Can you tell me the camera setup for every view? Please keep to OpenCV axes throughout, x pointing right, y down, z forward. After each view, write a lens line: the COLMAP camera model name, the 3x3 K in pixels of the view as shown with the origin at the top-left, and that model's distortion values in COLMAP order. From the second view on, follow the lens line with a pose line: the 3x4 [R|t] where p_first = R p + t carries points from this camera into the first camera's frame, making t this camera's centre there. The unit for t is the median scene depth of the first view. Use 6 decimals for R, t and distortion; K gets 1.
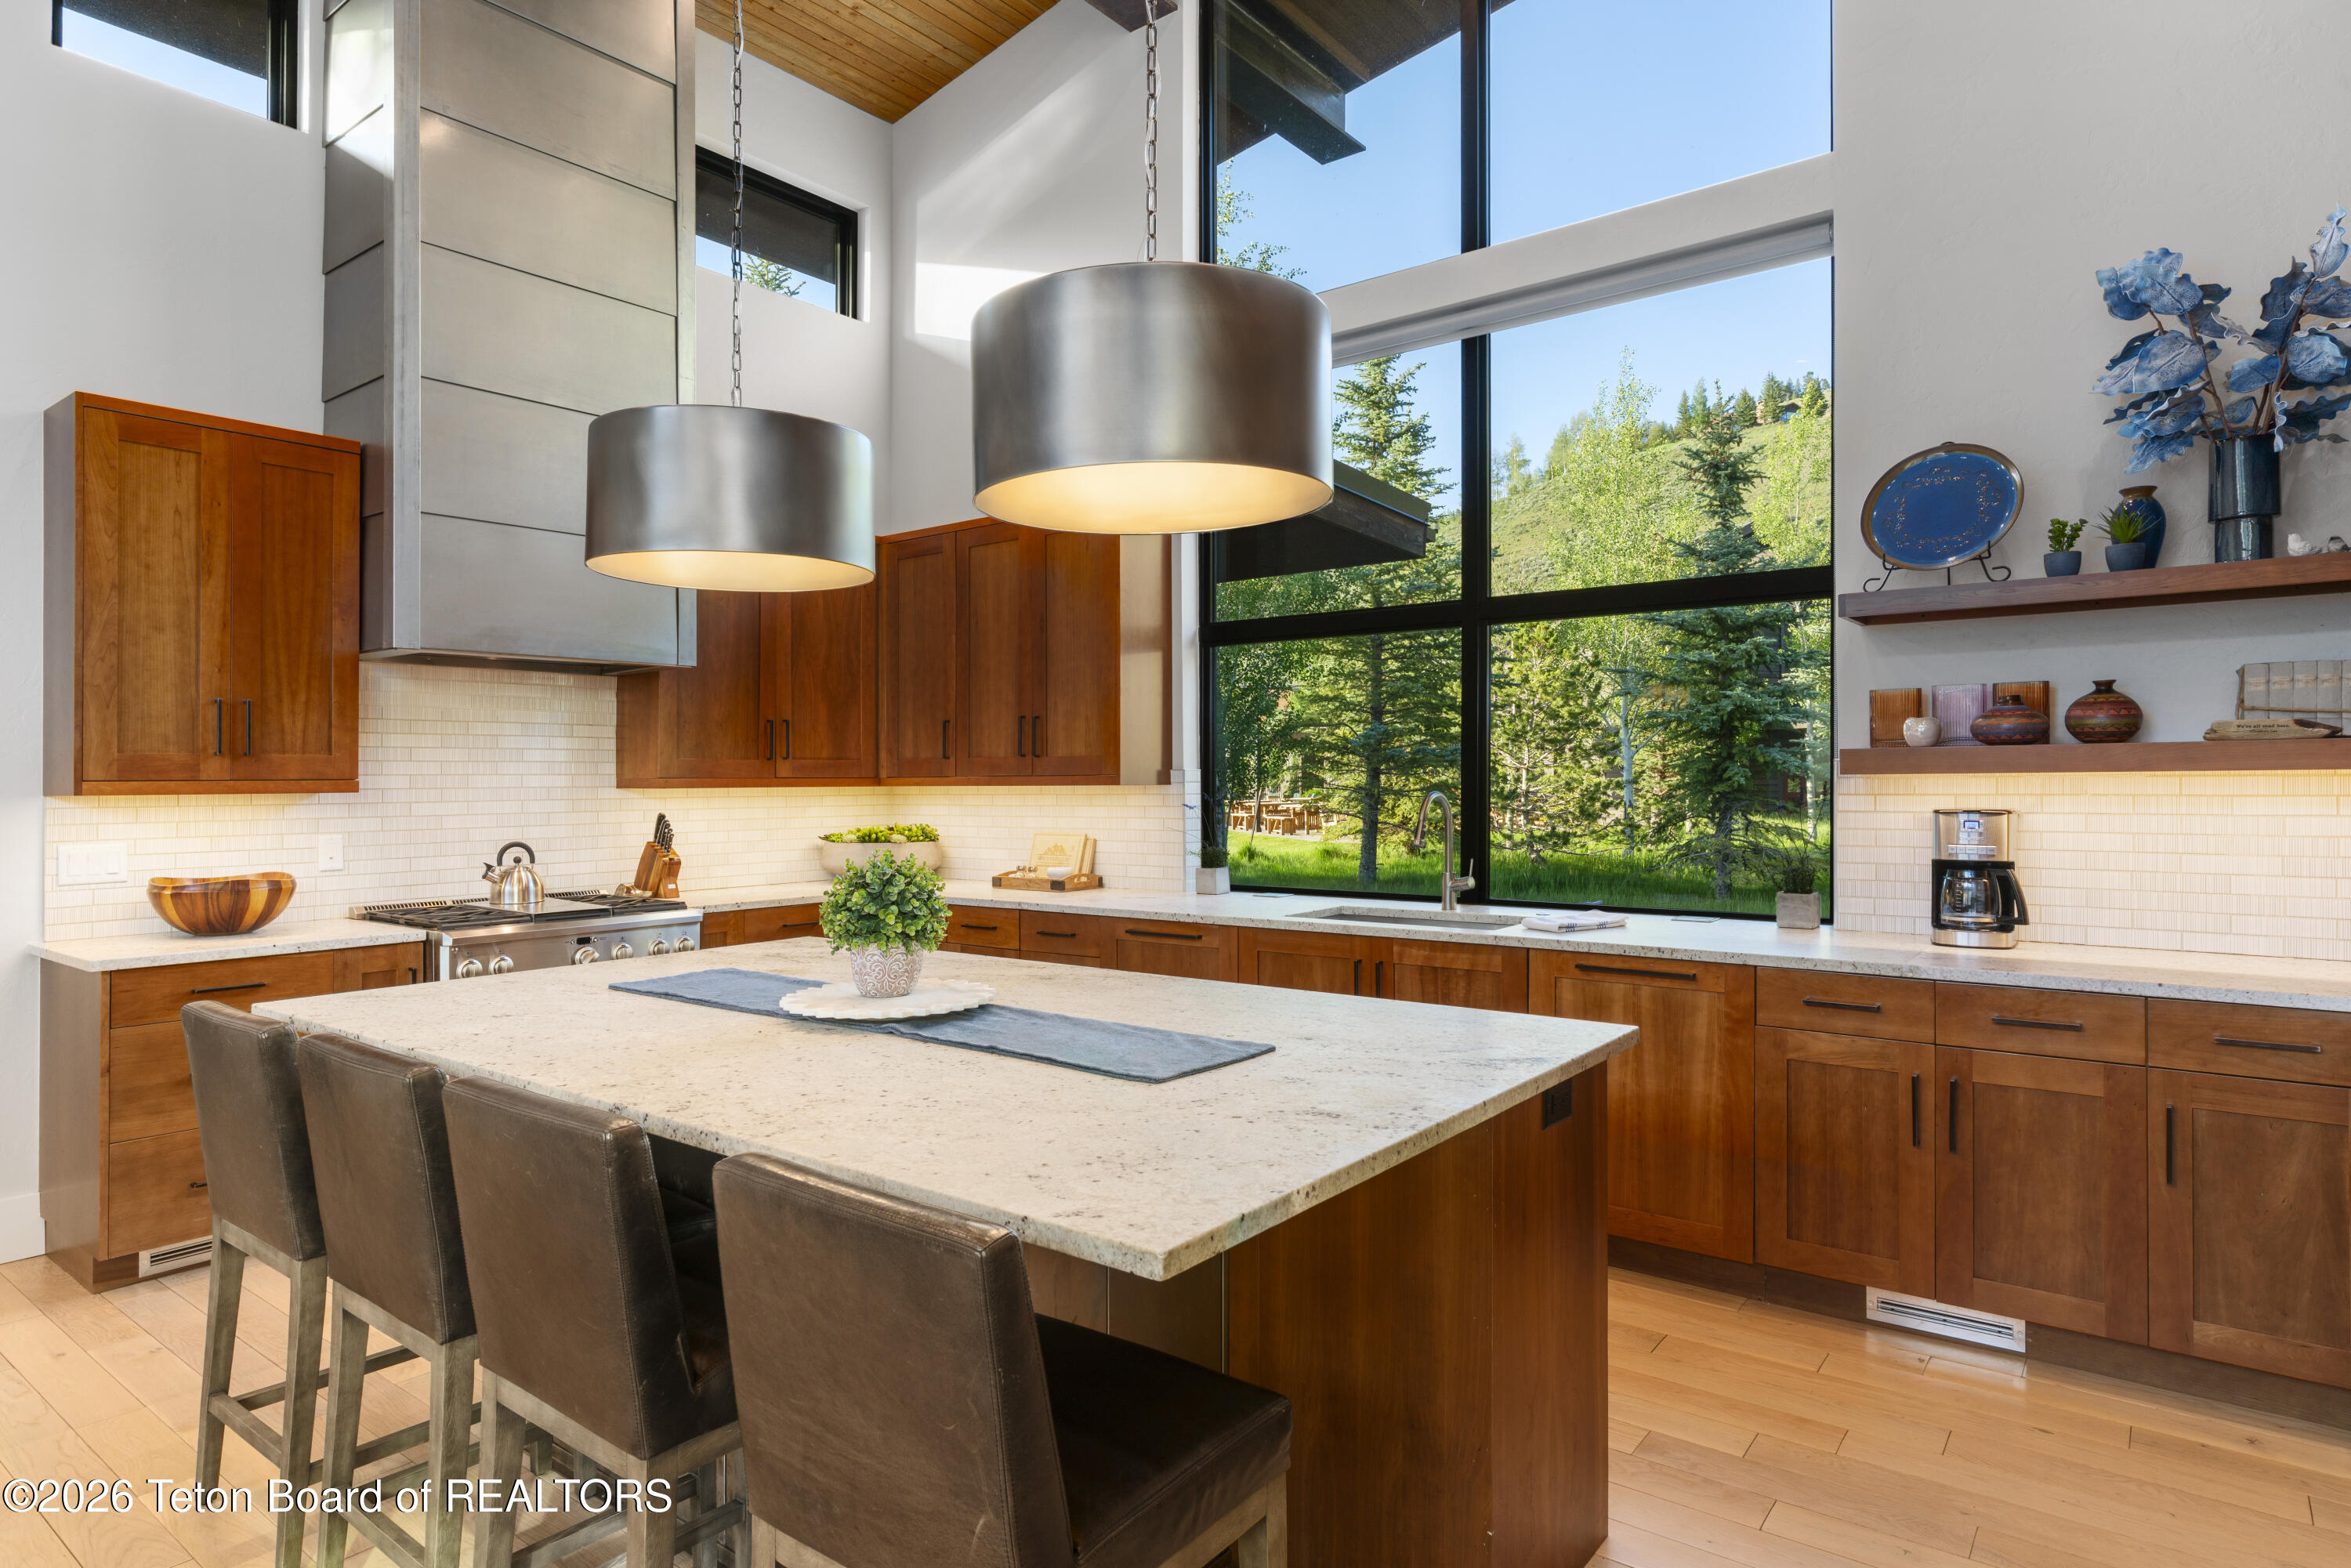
lens RADIAL K [[1331.8, 0, 1171.7], [0, 1331.8, 781.8], [0, 0, 1]] dist [0.004811, -0.003534]
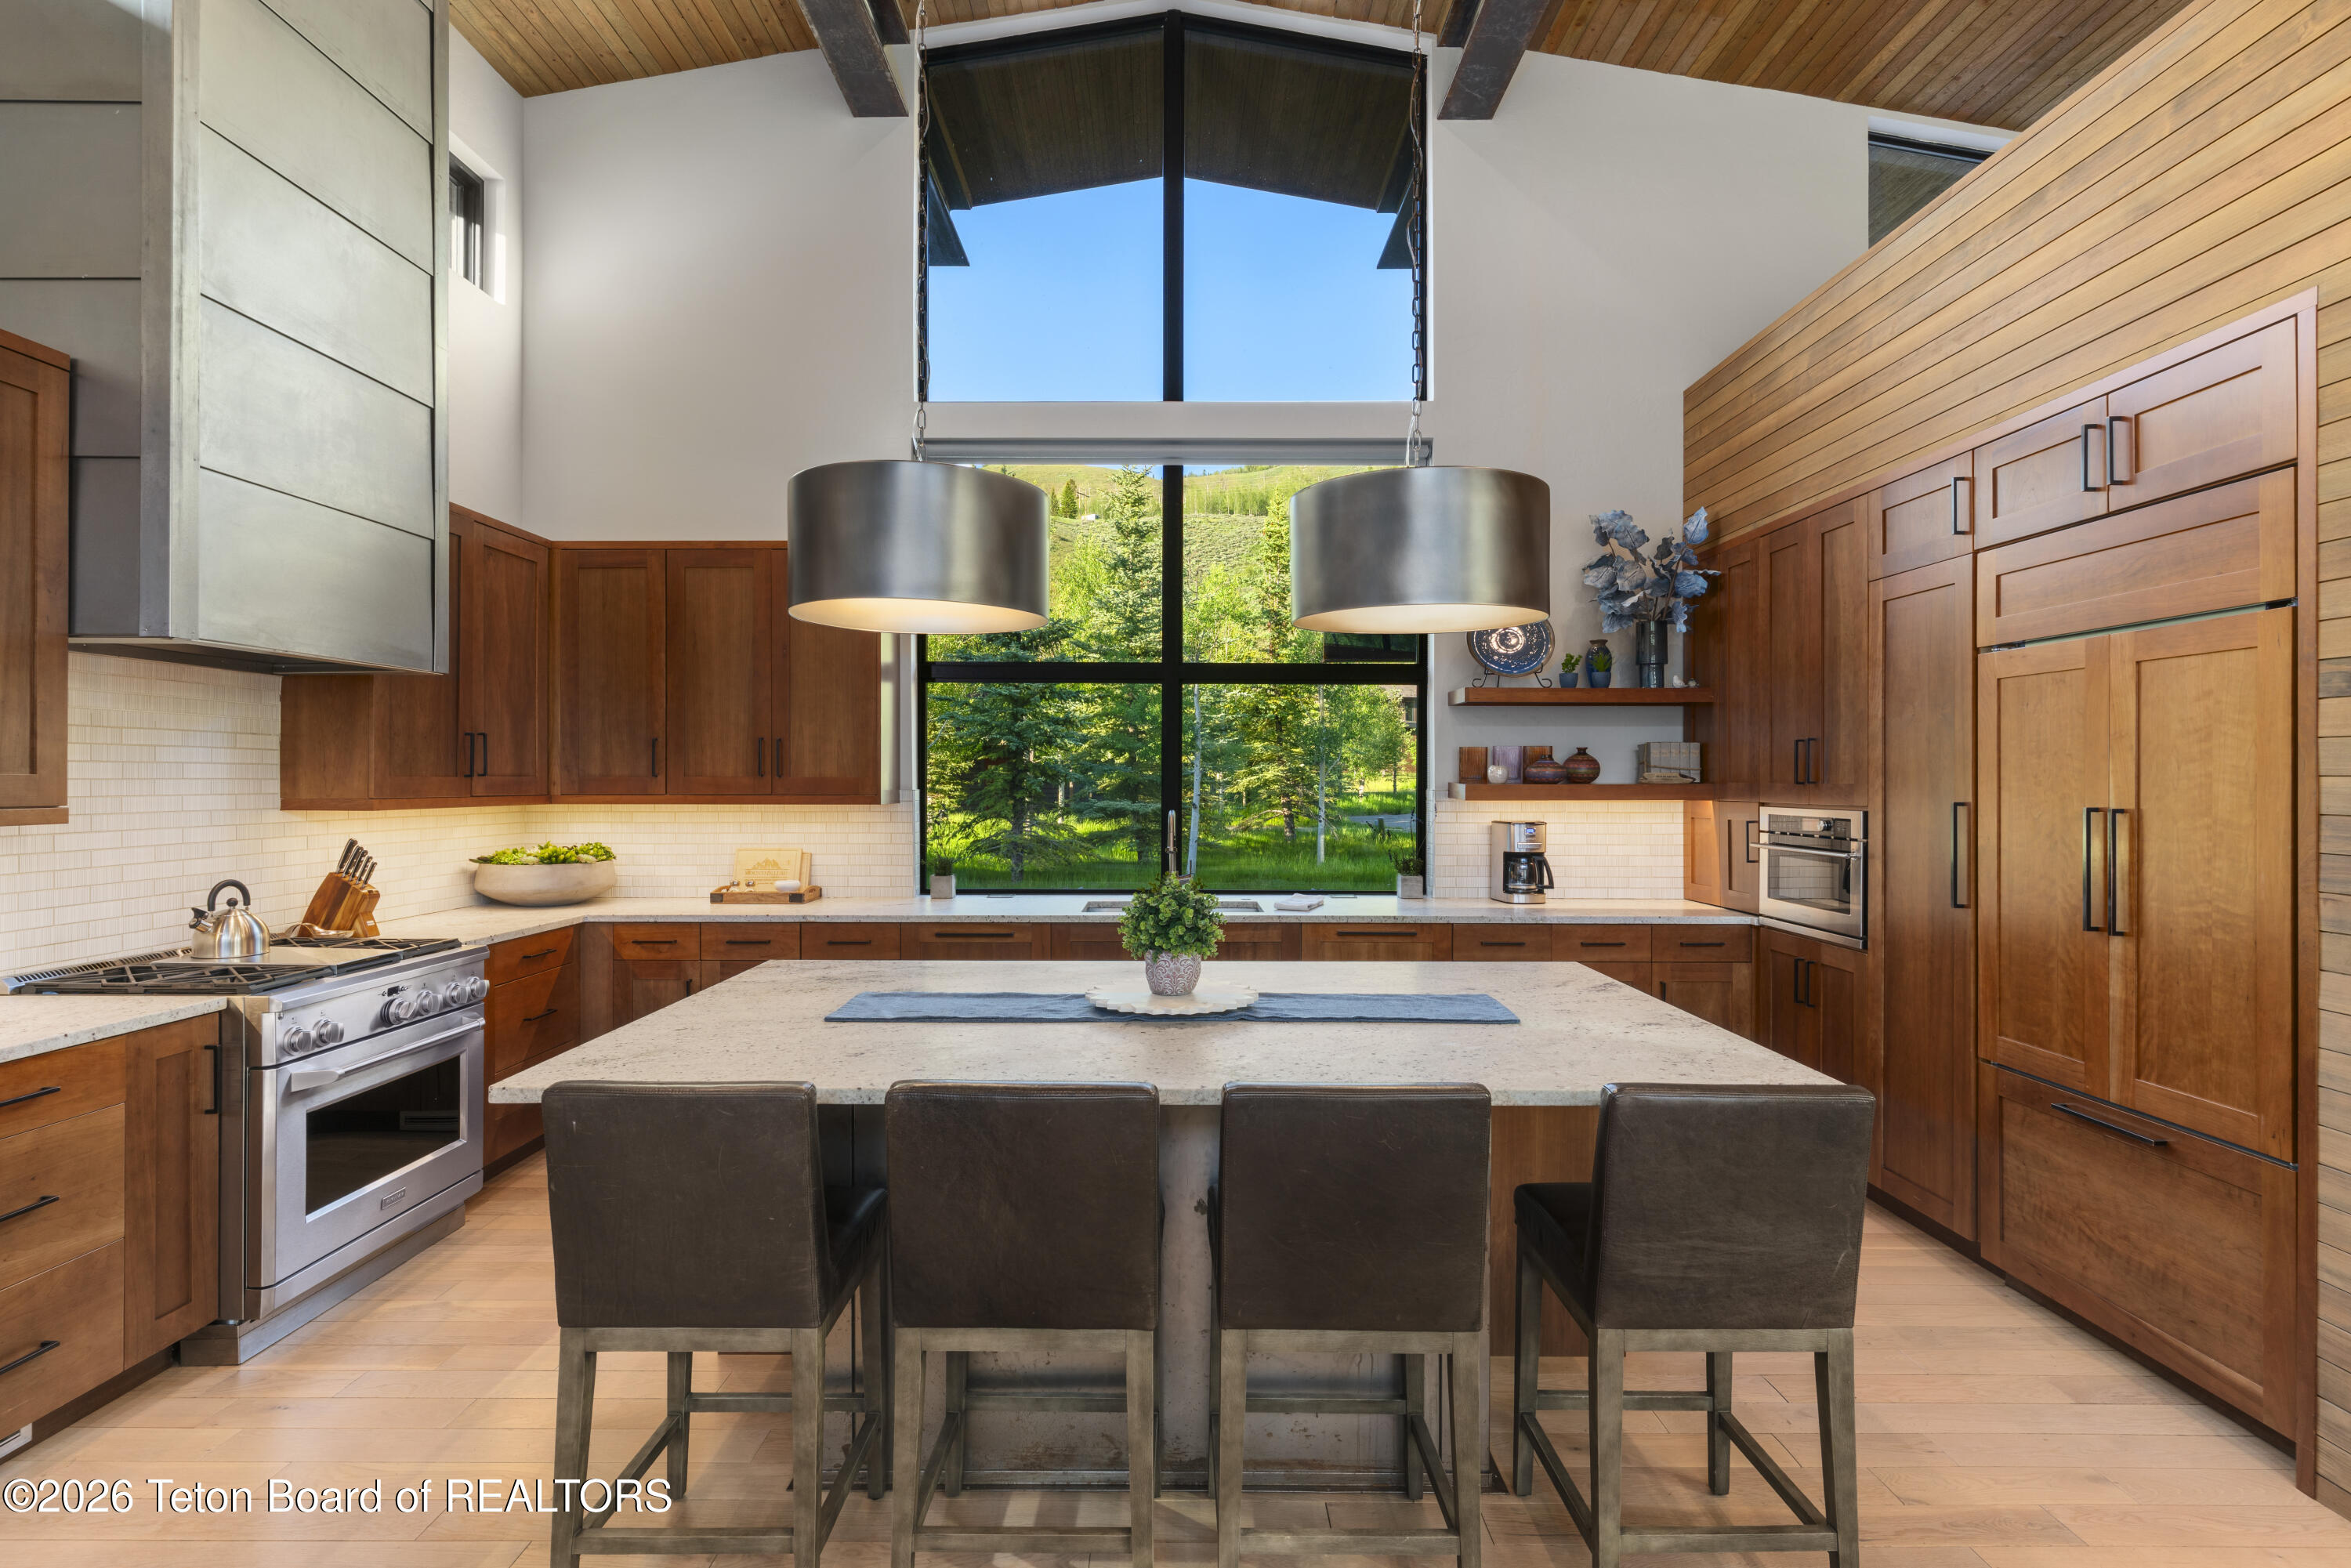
lens RADIAL K [[1162.0, 0, 1174.2], [0, 1162.0, 786.9], [0, 0, 1]] dist [0.012554, -0.000609]
pose [[0.786746, 0.004466, 0.617261, -0.466869], [-0.006750, 0.999976, 0.001369, -0.015736], [-0.617240, -0.005244, 0.786757, 0.086739]]
